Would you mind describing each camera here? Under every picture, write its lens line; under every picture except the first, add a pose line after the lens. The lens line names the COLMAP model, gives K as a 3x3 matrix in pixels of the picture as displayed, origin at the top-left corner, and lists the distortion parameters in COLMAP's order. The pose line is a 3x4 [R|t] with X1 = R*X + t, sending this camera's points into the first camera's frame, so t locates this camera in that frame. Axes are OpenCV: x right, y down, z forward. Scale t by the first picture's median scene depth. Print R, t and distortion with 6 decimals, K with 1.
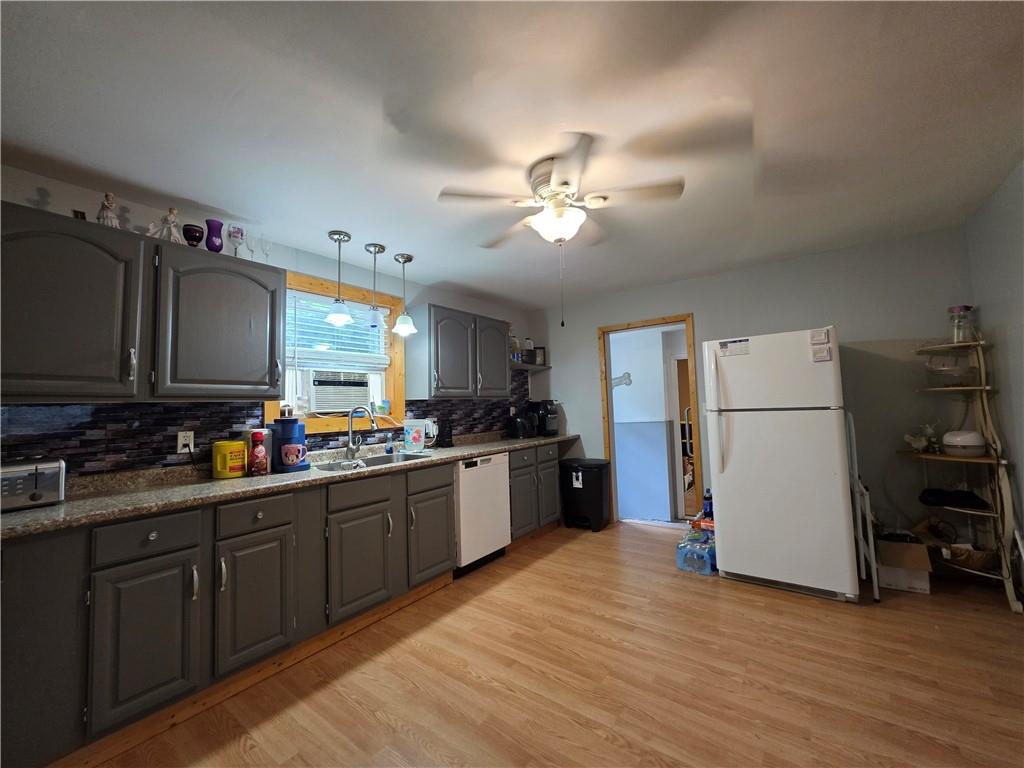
lens RADIAL K [[410.2, 0, 512.0], [0, 410.2, 383.0], [0, 0, 1]] dist [0.004757, 0.000909]
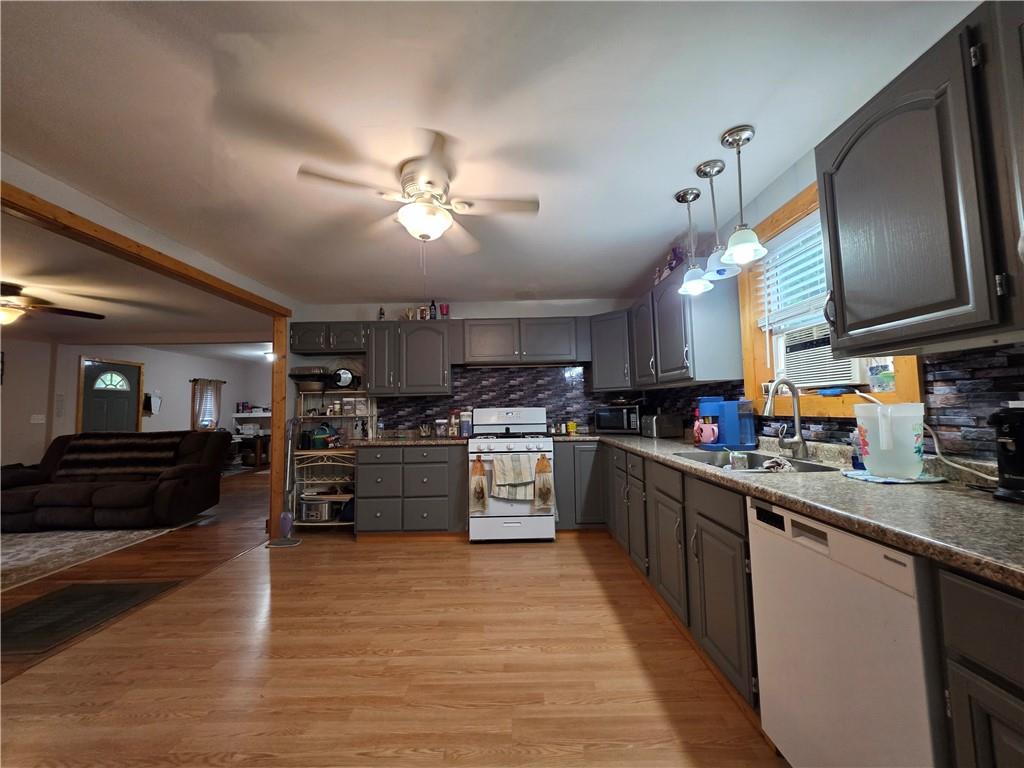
lens RADIAL K [[410.2, 0, 512.0], [0, 410.2, 383.0], [0, 0, 1]] dist [0.004757, 0.000909]
pose [[-0.796176, 0.011063, -0.604964, 0.410149], [0.081046, 0.992773, -0.088506, 0.091301], [0.599613, -0.119496, -0.791319, 1.365282]]
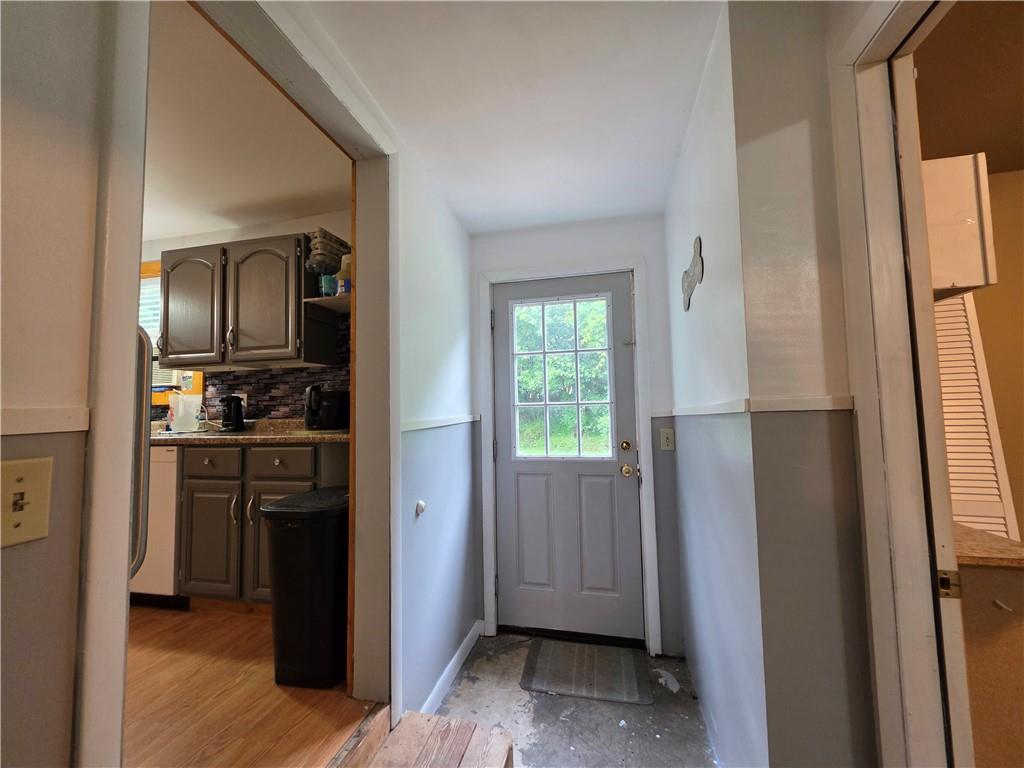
lens RADIAL K [[410.2, 0, 512.0], [0, 410.2, 383.0], [0, 0, 1]] dist [0.004757, 0.000909]
pose [[0.410976, -0.037148, -0.910889, 0.986825], [0.057793, 0.998221, -0.014634, 0.142787], [0.909812, -0.046629, 0.412392, 1.553013]]
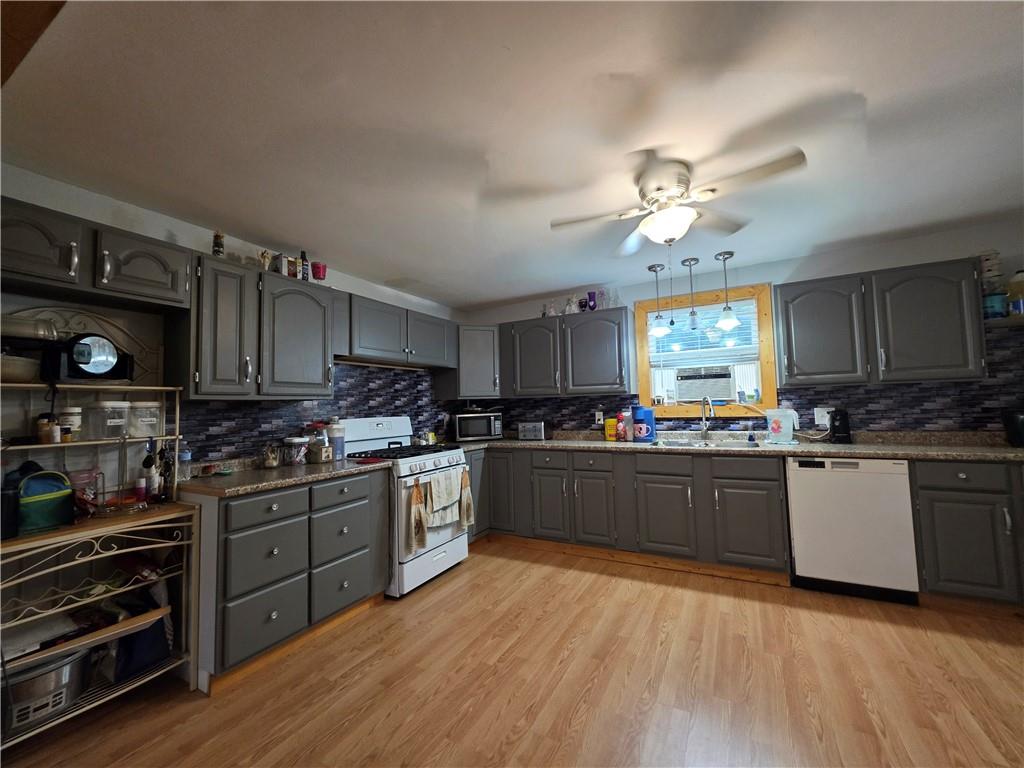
lens RADIAL K [[410.2, 0, 512.0], [0, 410.2, 383.0], [0, 0, 1]] dist [0.004757, 0.000909]
pose [[0.145208, -0.029455, -0.988963, 0.758211], [0.080050, 0.996630, -0.017930, -0.004692], [0.986157, -0.076563, 0.147077, 0.314537]]
